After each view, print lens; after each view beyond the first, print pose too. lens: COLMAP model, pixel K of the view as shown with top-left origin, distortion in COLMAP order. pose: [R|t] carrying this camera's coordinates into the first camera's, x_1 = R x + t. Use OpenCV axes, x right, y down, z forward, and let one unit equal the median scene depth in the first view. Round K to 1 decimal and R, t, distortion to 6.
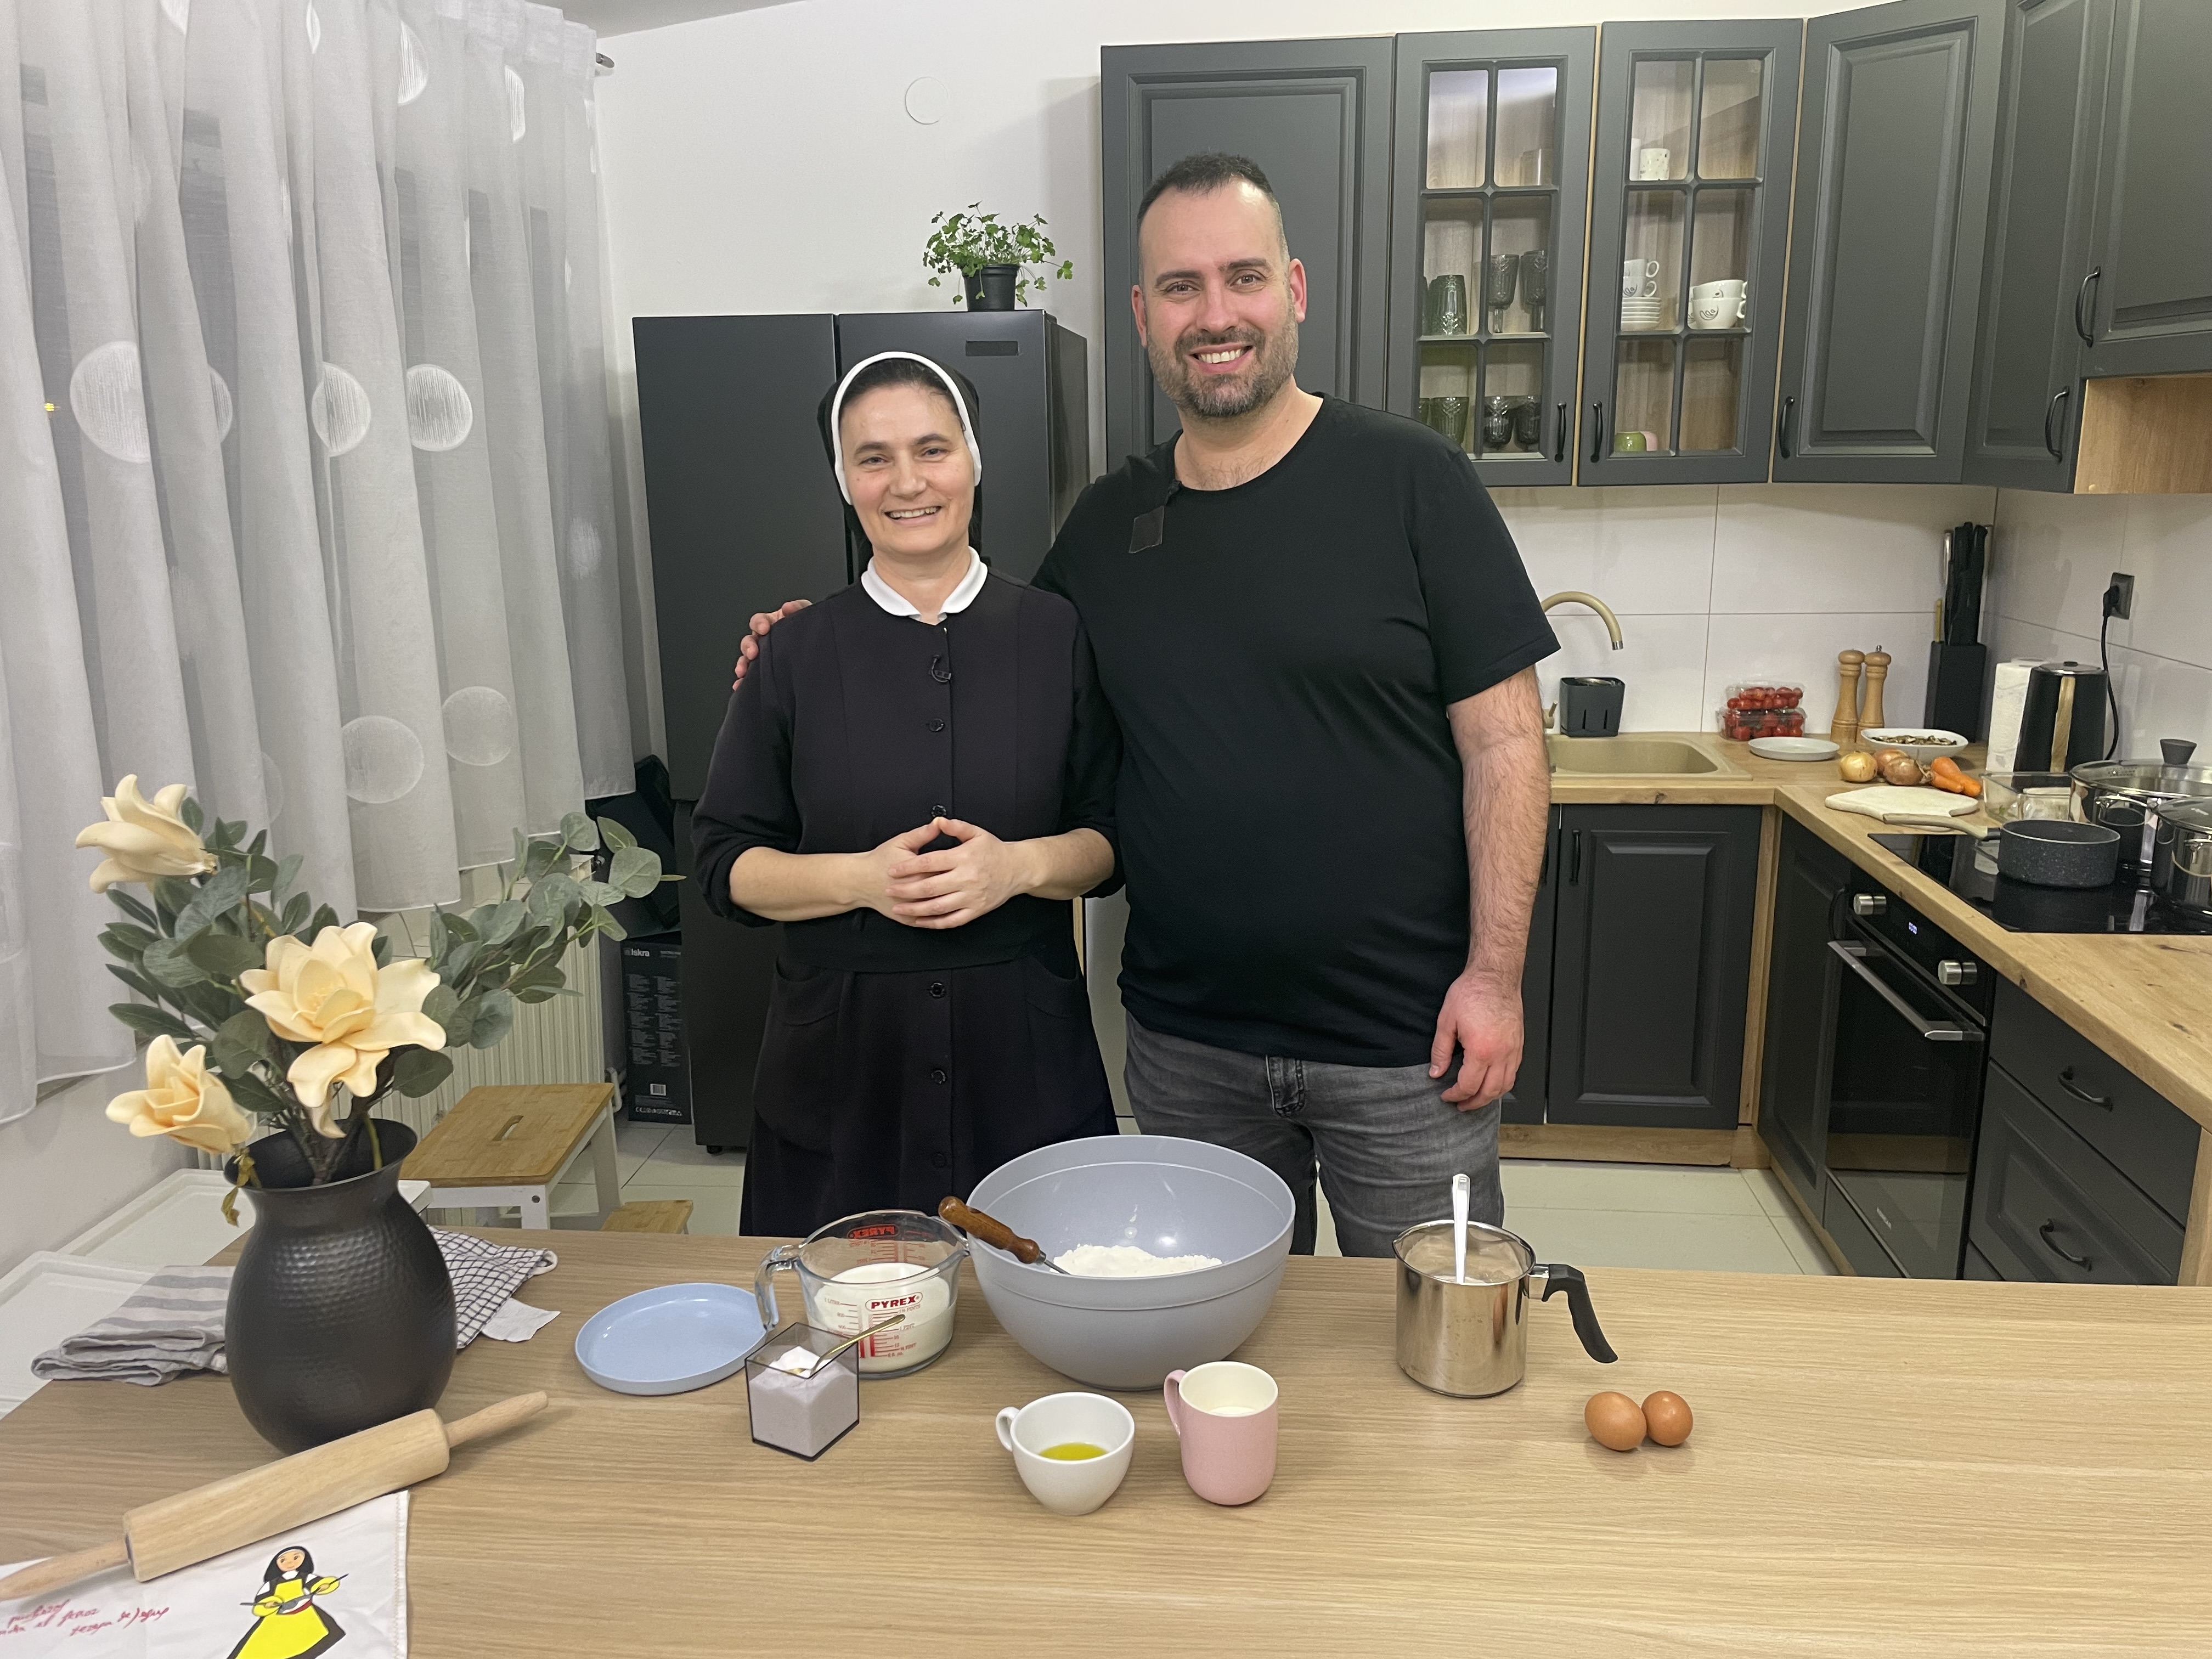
lens RADIAL K [[1735.8, 0, 1143.7], [0, 1735.8, 823.3], [0, 0, 1]] dist [0.080317, -0.093583]
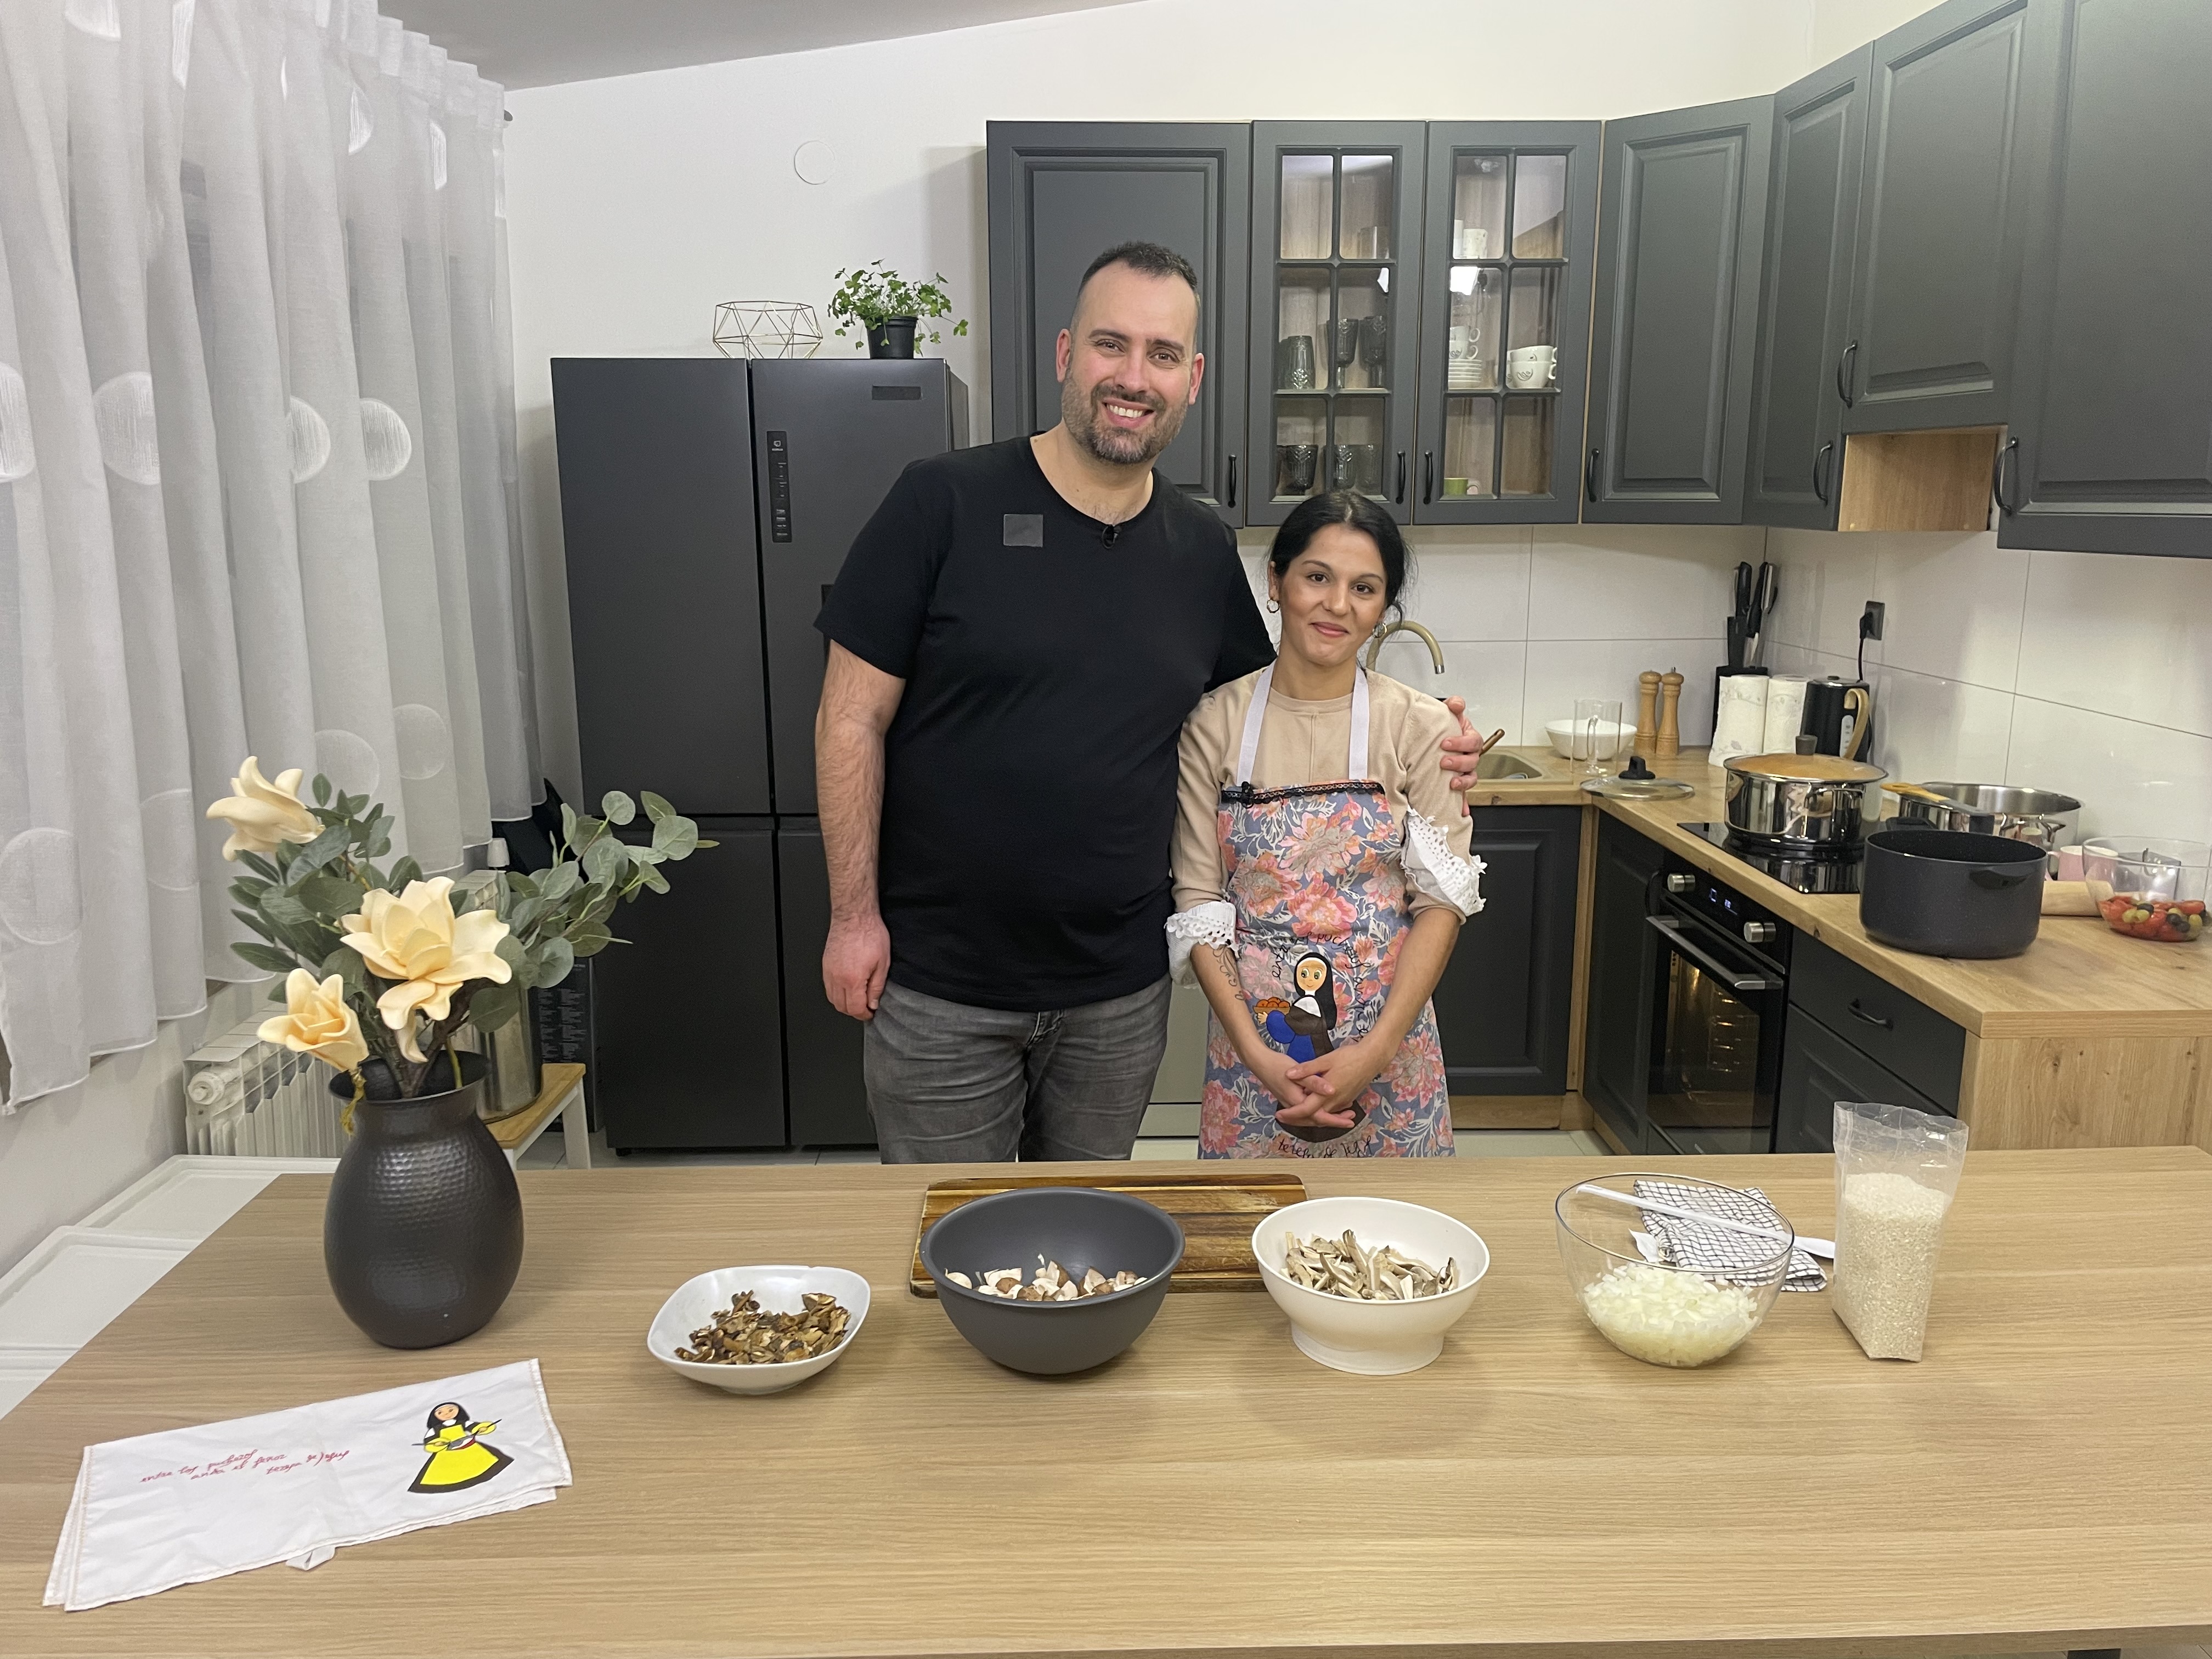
lens RADIAL K [[1735.8, 0, 1148.9], [0, 1735.8, 840.8], [0, 0, 1]] dist [0.080317, -0.093583]
pose [[0.992214, -0.015304, 0.123604, -0.076283], [0.017871, 0.999646, -0.019690, 0.034110], [-0.123259, 0.021745, 0.992136, -0.102427]]
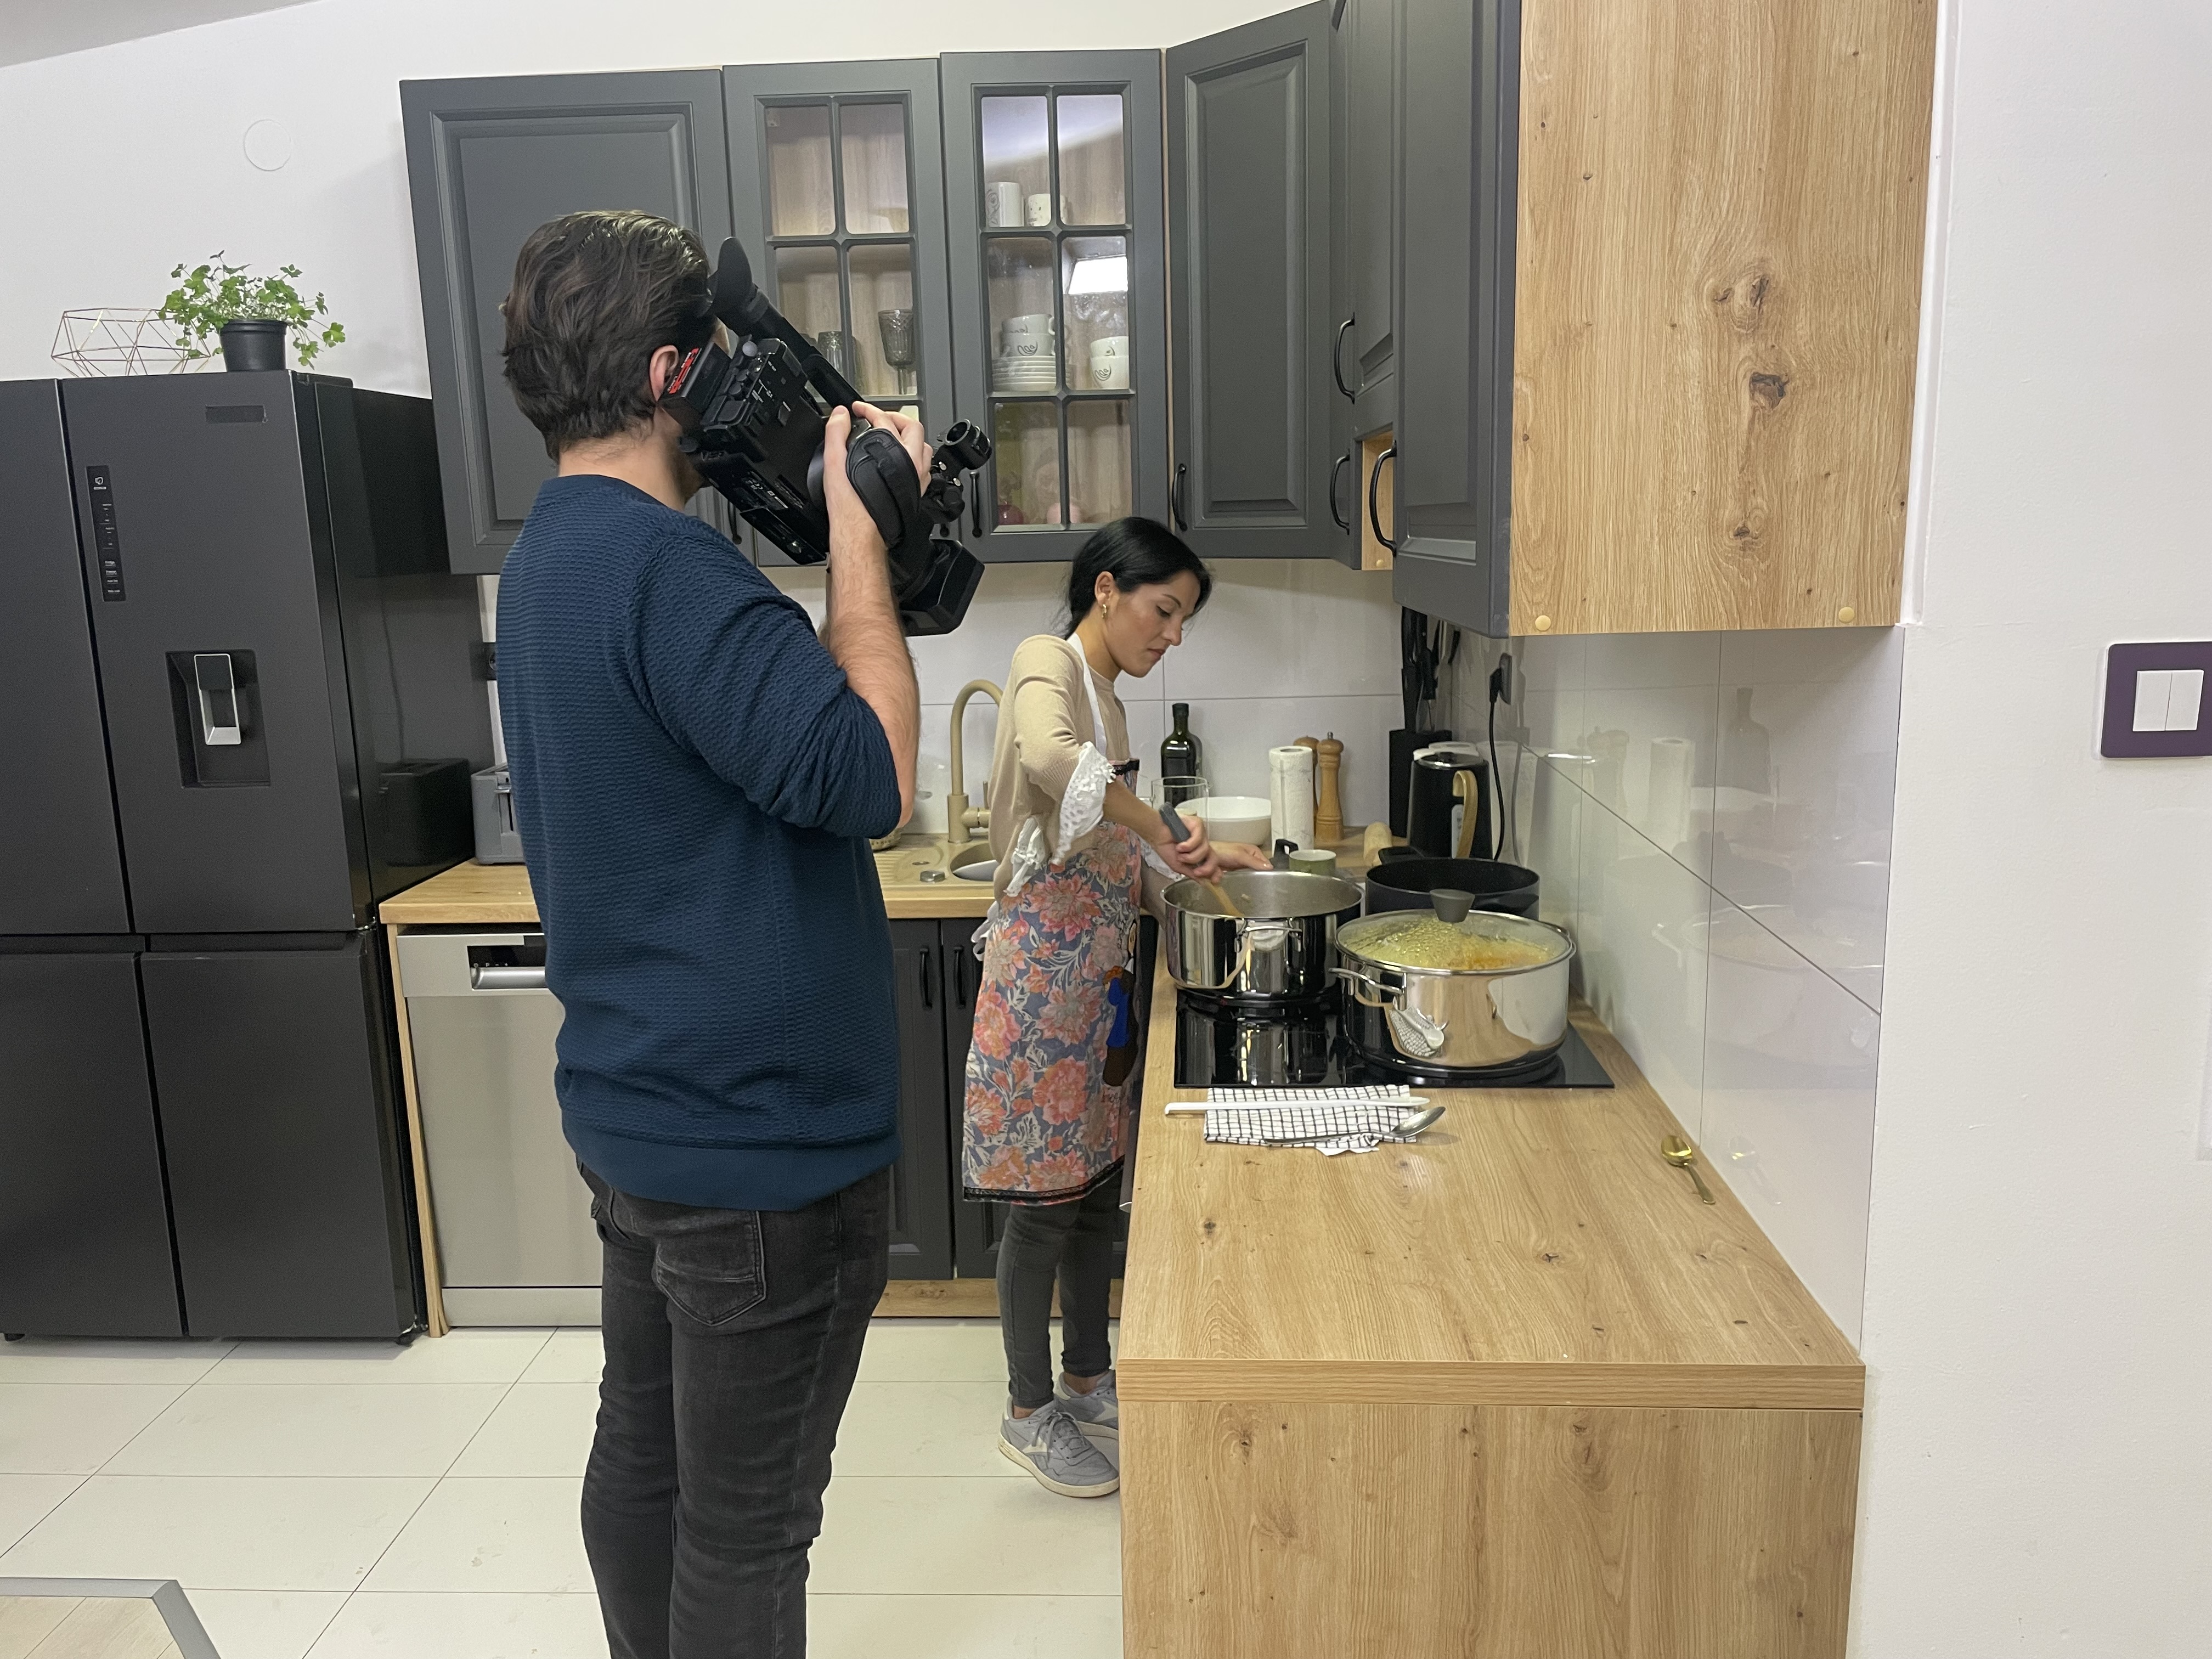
lens RADIAL K [[1735.8, 0, 1106.4], [0, 1735.8, 829.6], [0, 0, 1]] dist [0.080317, -0.093583]
pose [[0.999689, -0.018274, 0.016942, 0.363242], [0.018888, 0.999144, -0.036804, -0.025996], [-0.016255, 0.037113, 0.999179, 0.129705]]
